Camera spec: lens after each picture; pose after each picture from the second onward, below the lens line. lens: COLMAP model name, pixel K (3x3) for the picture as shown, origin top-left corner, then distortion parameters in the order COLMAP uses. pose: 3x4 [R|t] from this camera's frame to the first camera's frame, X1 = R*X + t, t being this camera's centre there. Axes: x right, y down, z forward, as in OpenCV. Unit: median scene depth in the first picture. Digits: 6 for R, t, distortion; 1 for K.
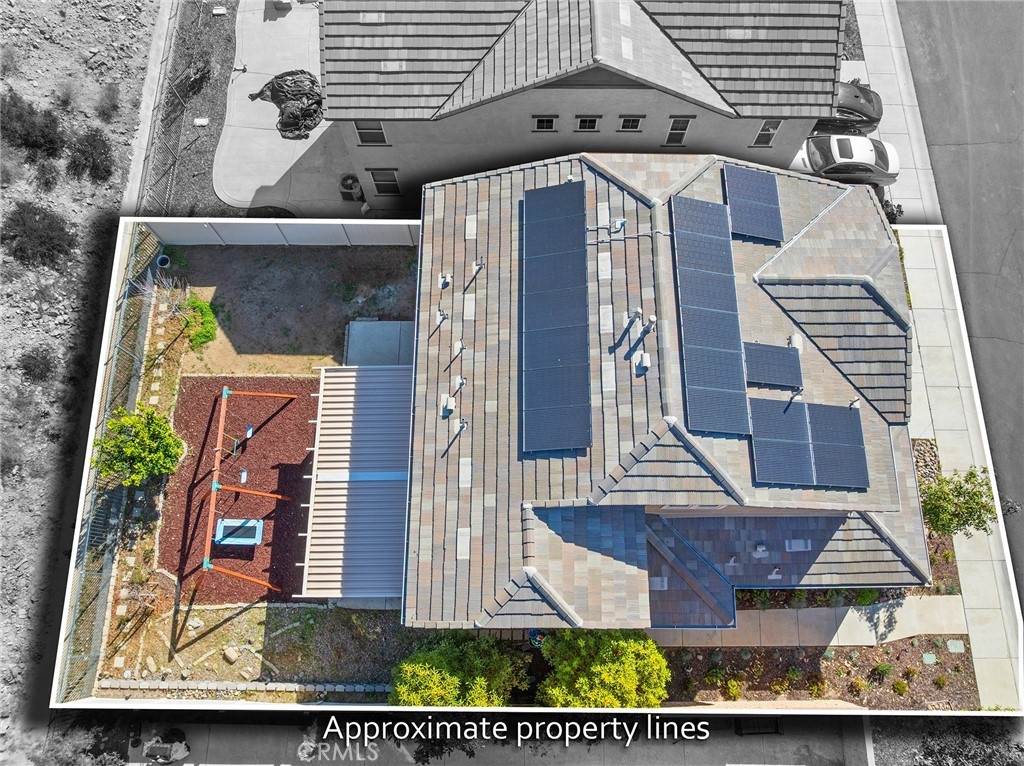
lens RADIAL K [[721.7, 0, 512.0], [0, 721.7, 383.0], [0, 0, 1]] dist [-0.028945, 0.004993]
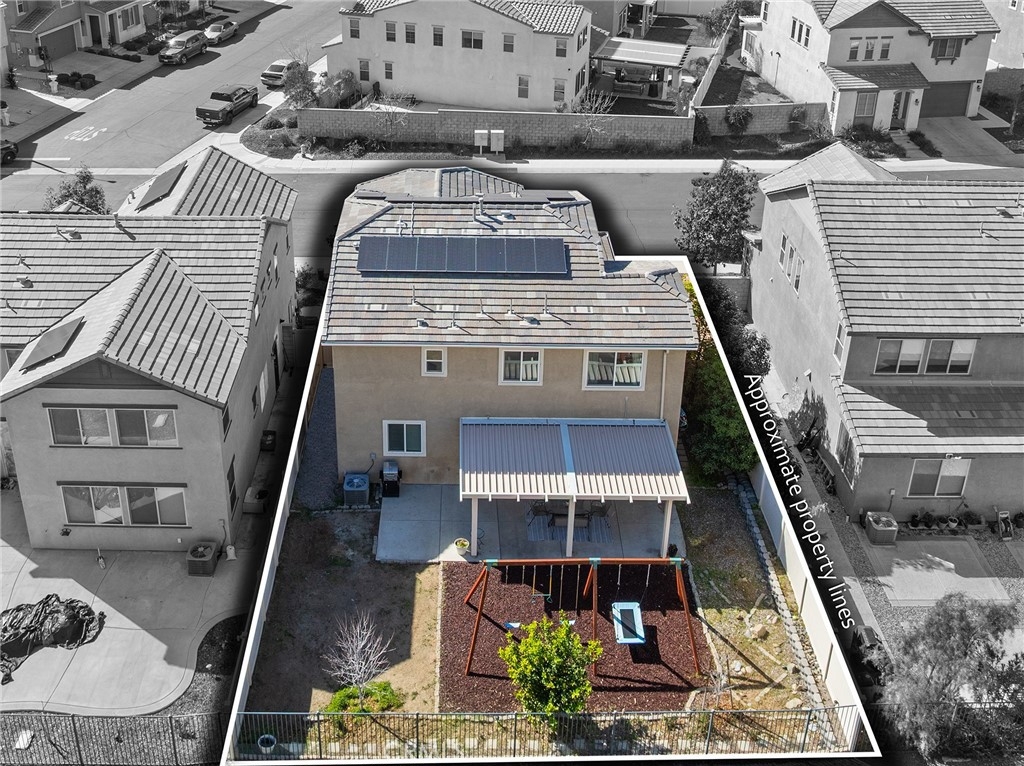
lens RADIAL K [[1090.3, 0, 452.2], [0, 1090.3, 175.0], [0, 0, 1]] dist [-0.038310, 0.008607]
pose [[0.005531, -0.376562, 0.926375, -1.463979], [0.953733, 0.280468, 0.108313, -0.312696], [-0.300605, 0.882915, 0.360690, 0.099230]]
